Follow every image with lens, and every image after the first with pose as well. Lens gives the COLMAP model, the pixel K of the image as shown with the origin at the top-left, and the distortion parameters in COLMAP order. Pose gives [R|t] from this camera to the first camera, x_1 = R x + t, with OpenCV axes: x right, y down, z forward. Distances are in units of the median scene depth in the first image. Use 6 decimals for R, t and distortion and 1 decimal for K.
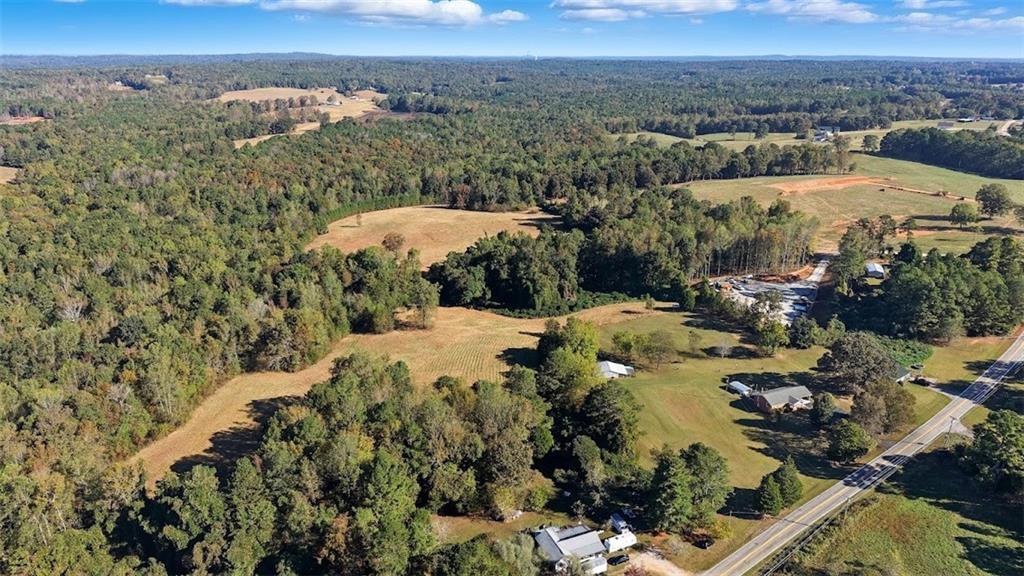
lens RADIAL K [[690.7, 0, 520.3], [0, 690.7, 263.5], [0, 0, 1]] dist [0.007339, -0.003035]
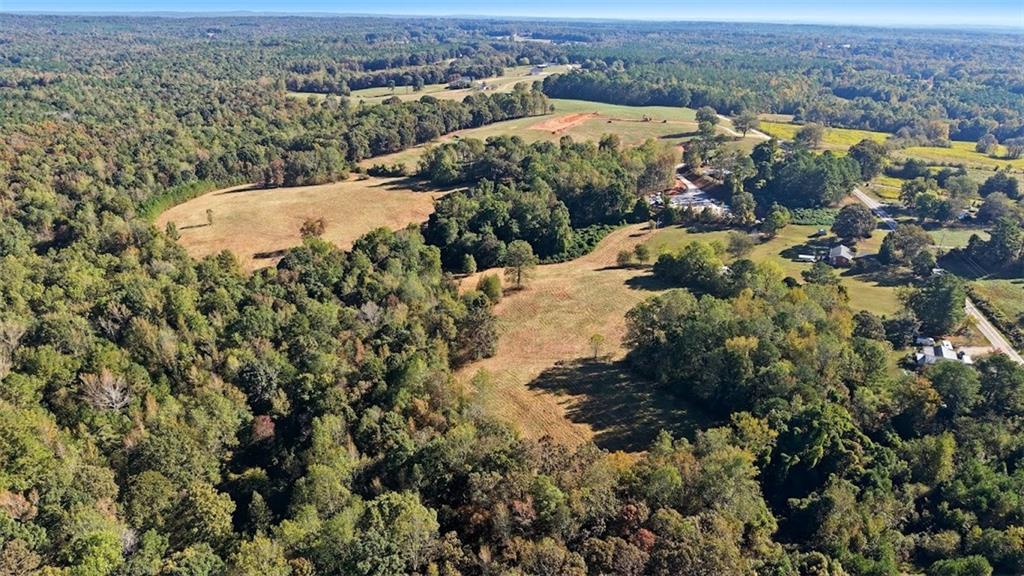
lens RADIAL K [[682.6, 0, 529.9], [0, 682.6, 284.7], [0, 0, 1]] dist [0.006378, -0.003161]
pose [[0.764757, -0.235090, 0.599899, -0.606605], [0.181629, 0.971959, 0.149351, -0.046614], [-0.618189, -0.005258, 0.786012, 0.183772]]
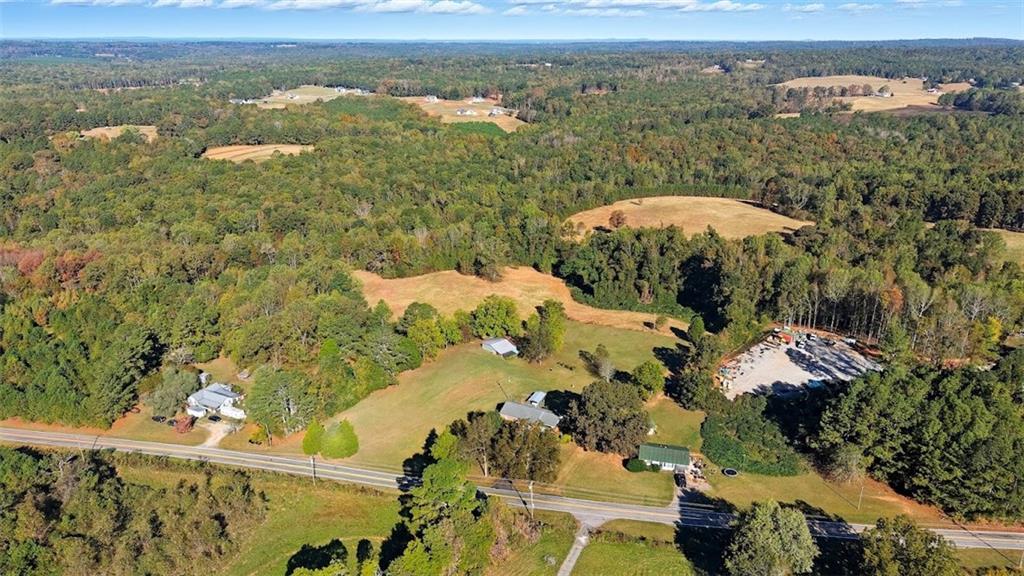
lens RADIAL K [[682.6, 0, 529.9], [0, 682.6, 284.7], [0, 0, 1]] dist [0.006378, -0.003161]
pose [[0.636278, 0.260139, -0.726277, 0.626531], [-0.223470, 0.963220, 0.149230, -0.072504], [0.738385, 0.067349, 0.671008, 0.230613]]
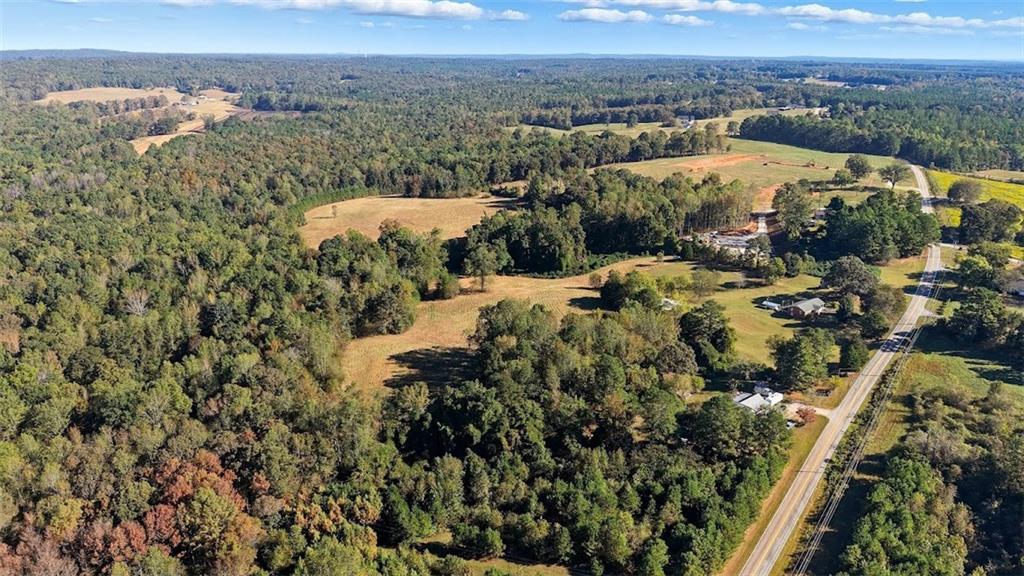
lens RADIAL K [[682.6, 0, 529.9], [0, 682.6, 284.7], [0, 0, 1]] dist [0.006378, -0.003161]
pose [[0.965243, -0.082030, 0.248148, -0.290837], [0.073562, 0.996354, 0.043220, 0.033628], [-0.250789, -0.023464, 0.967758, -0.092226]]
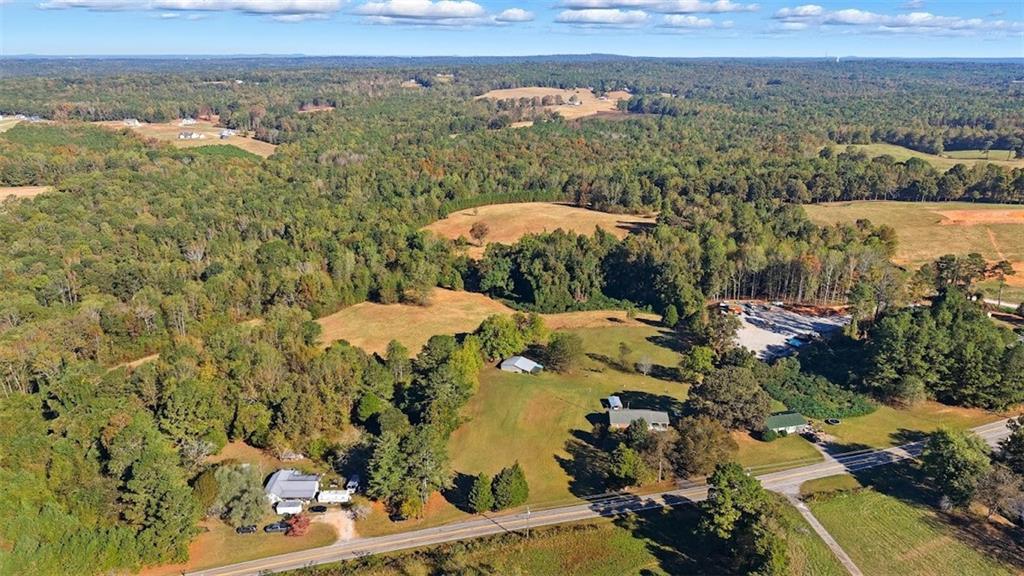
lens RADIAL K [[675.4, 0, 522.9], [0, 675.4, 291.1], [0, 0, 1]] dist [0.007817, -0.003612]
pose [[0.915199, 0.132460, -0.380610, 0.354867], [-0.116721, 0.991084, 0.064255, -0.015129], [0.385728, -0.014381, 0.922500, 0.049318]]
